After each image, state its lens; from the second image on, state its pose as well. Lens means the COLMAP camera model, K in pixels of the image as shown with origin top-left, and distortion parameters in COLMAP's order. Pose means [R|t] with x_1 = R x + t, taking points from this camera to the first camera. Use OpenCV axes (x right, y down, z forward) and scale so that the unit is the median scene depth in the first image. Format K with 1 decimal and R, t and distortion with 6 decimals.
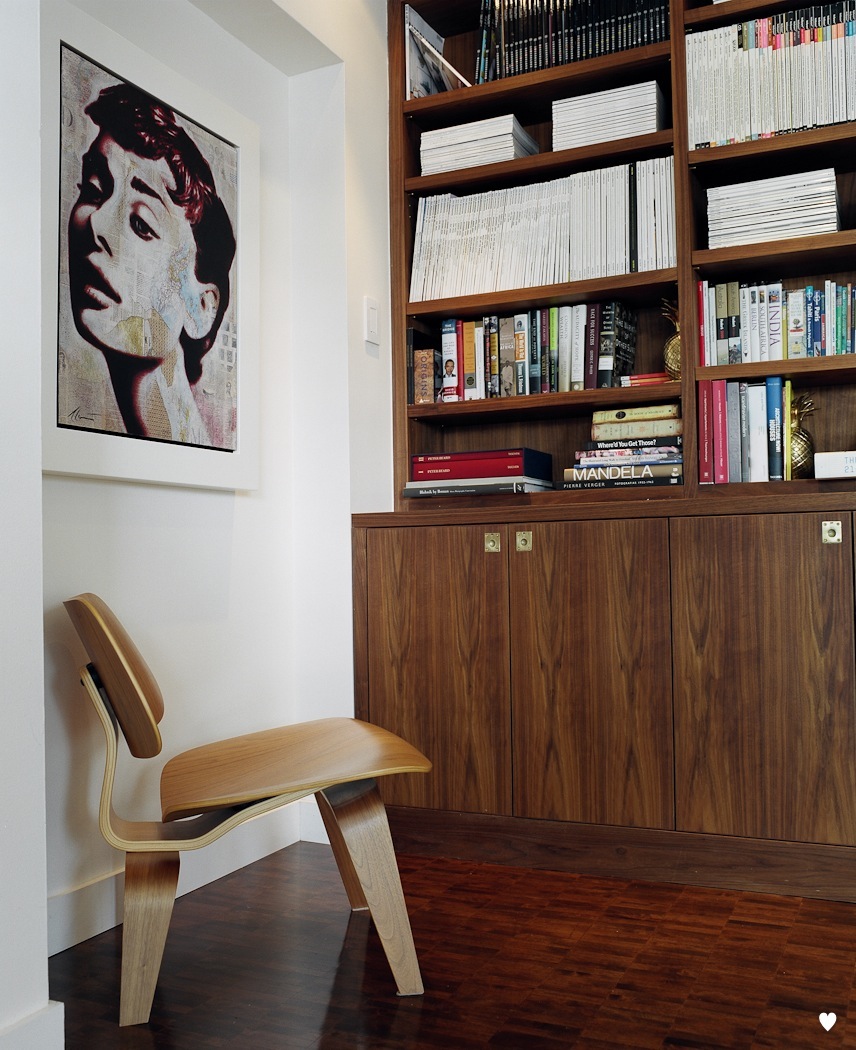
lens RADIAL K [[1440.9, 0, 426.6], [0, 1440.9, 526.2], [0, 0, 1]] dist [0.028875, 0.000000]
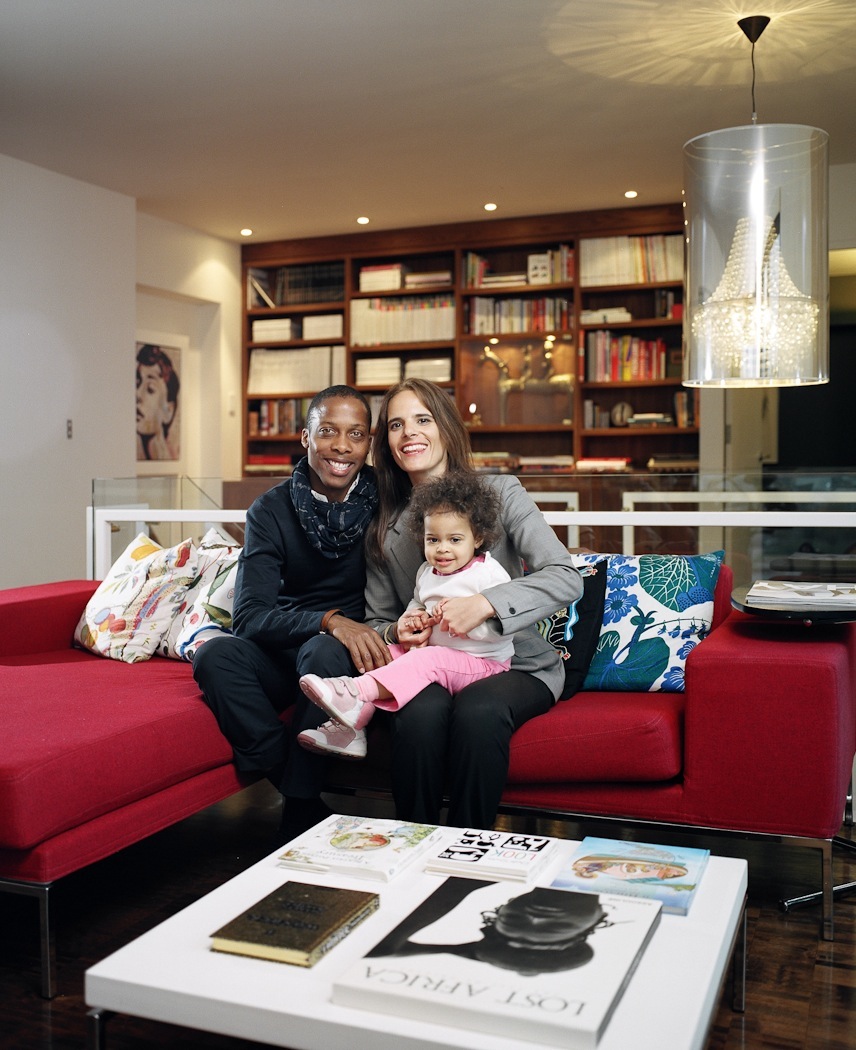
lens RADIAL K [[1440.9, 0, 428.6], [0, 1440.9, 522.1], [0, 0, 1]] dist [0.028875, 0.000000]
pose [[0.997676, 0.007874, 0.067680, 0.141788], [-0.012081, 0.998005, 0.061975, -0.099097], [-0.067057, -0.062649, 0.995780, -1.615247]]
